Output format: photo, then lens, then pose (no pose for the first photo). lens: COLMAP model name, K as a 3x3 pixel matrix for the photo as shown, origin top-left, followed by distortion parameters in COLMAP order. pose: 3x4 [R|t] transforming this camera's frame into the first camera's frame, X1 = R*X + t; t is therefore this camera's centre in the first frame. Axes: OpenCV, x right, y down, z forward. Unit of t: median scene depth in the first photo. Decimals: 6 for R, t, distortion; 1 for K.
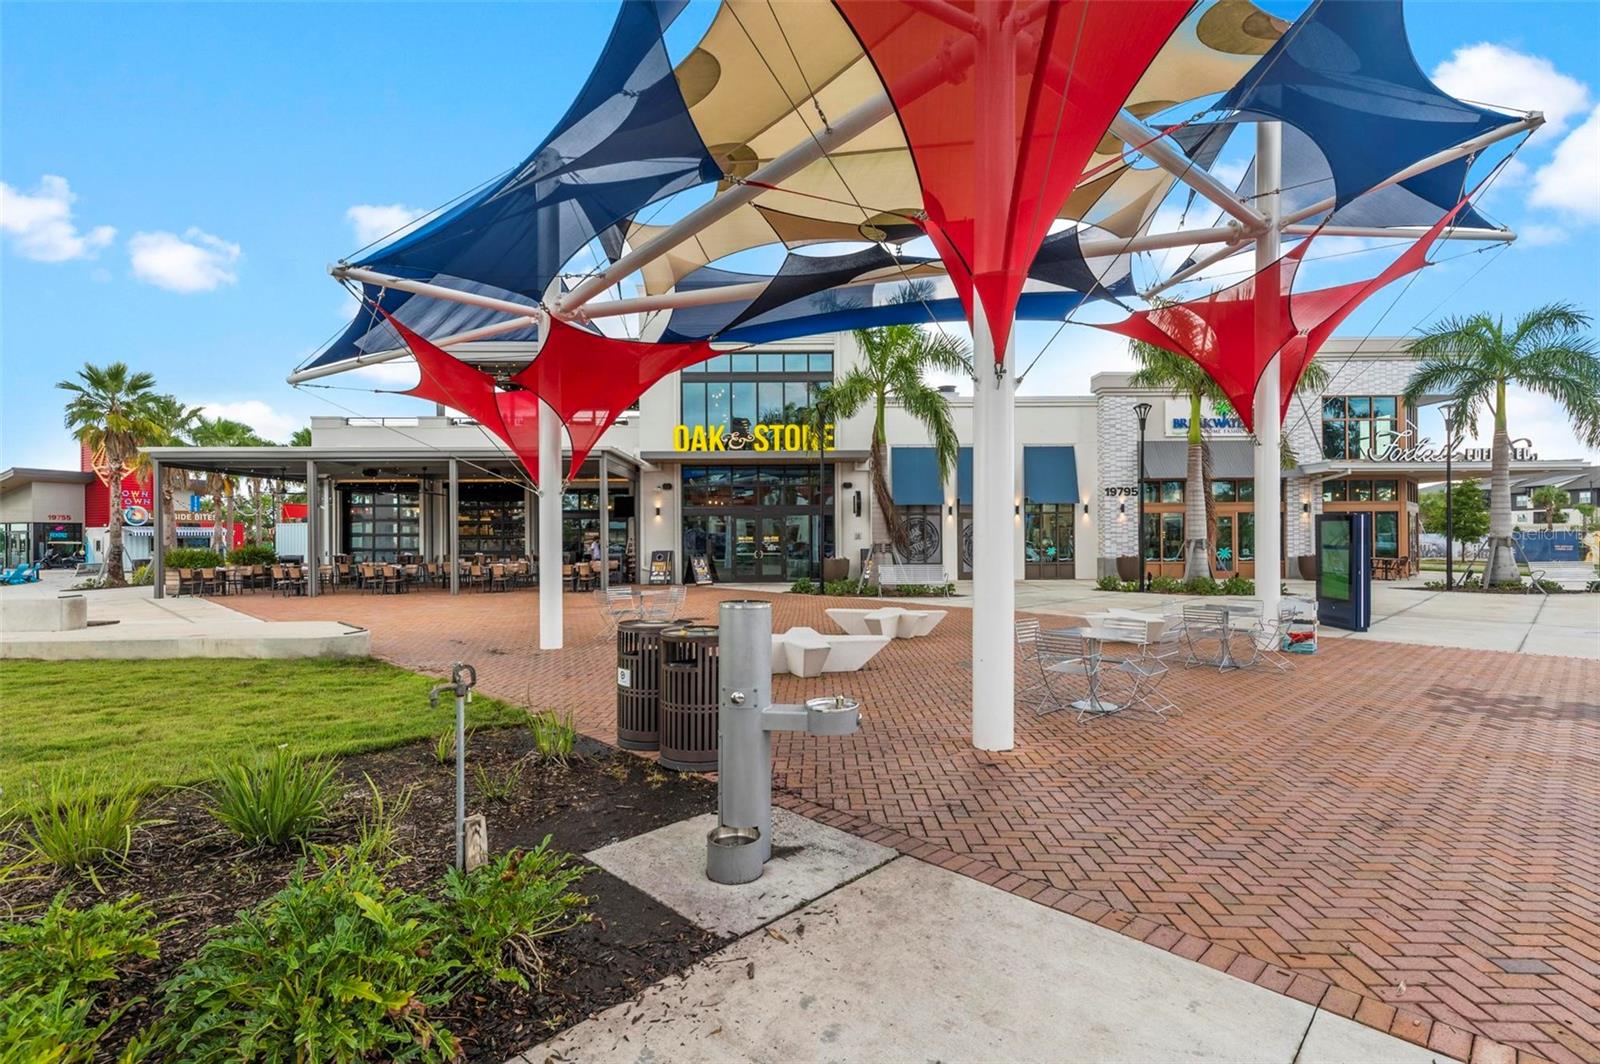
lens RADIAL K [[756.9, 0, 809.9], [0, 756.9, 532.7], [0, 0, 1]] dist [0.024098, -0.000319]
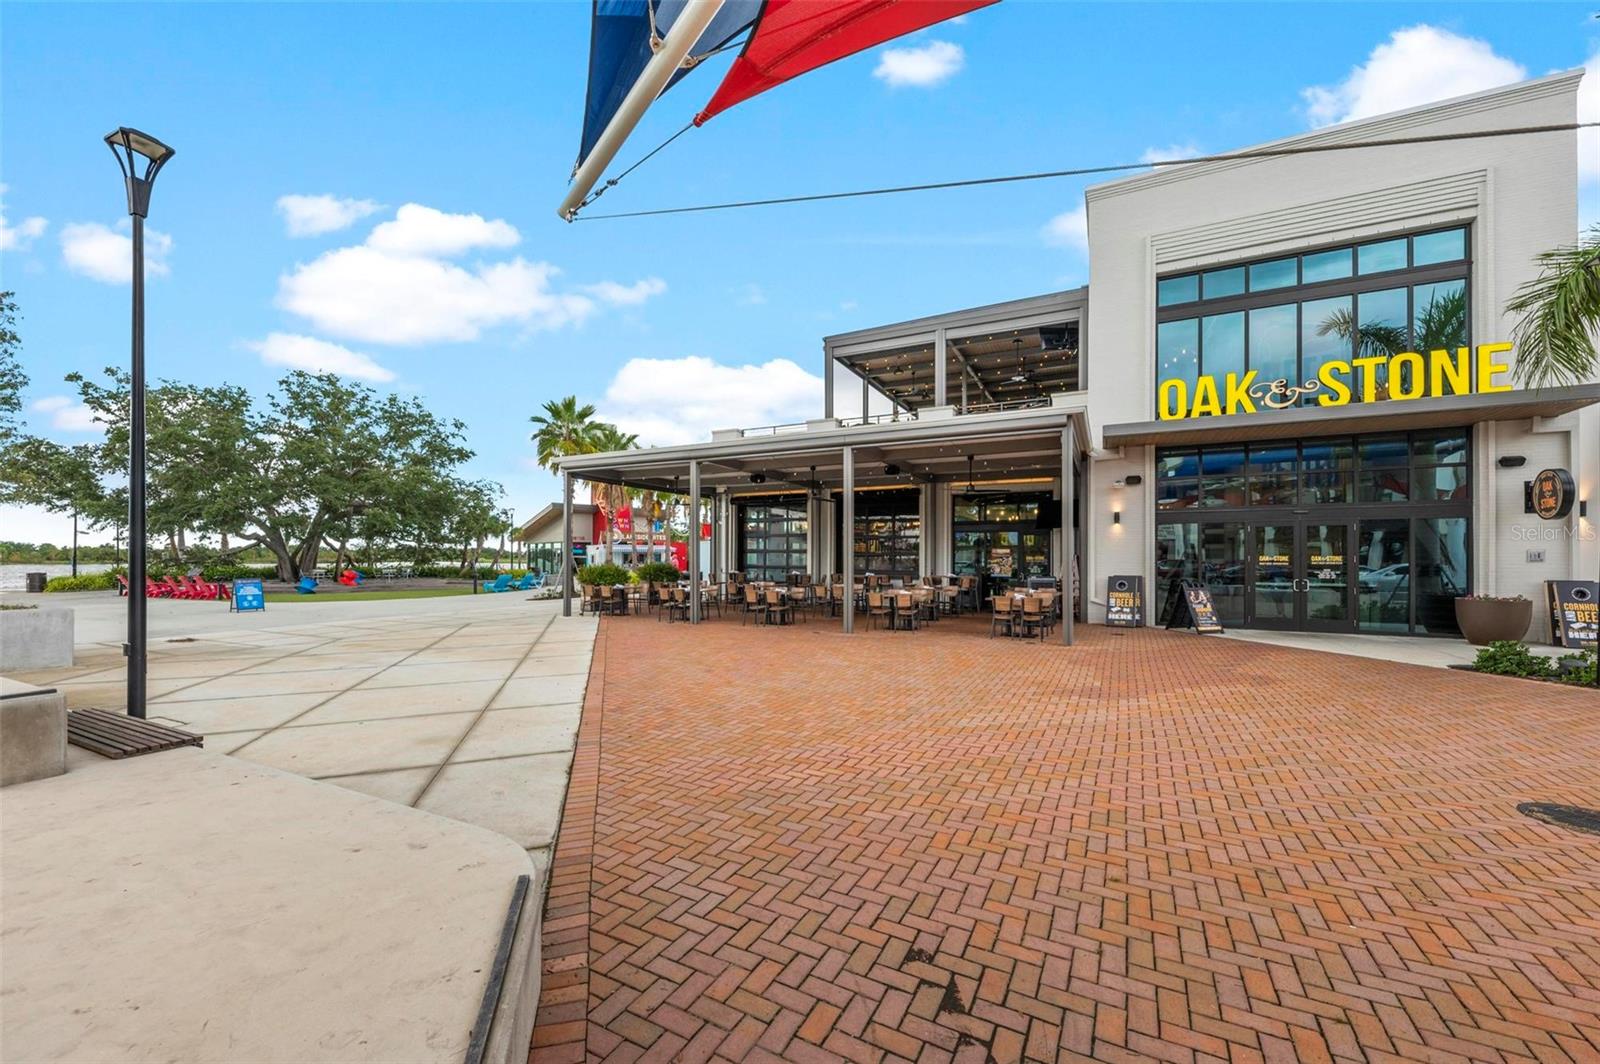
lens RADIAL K [[611.9, 0, 804.6], [0, 611.9, 544.1], [0, 0, 1]] dist [-0.002158, -0.000056]
pose [[0.886975, -0.002059, -0.461813, -0.196386], [-0.004015, 0.999918, -0.012169, 0.003402], [0.461800, 0.012648, 0.886894, 0.386777]]
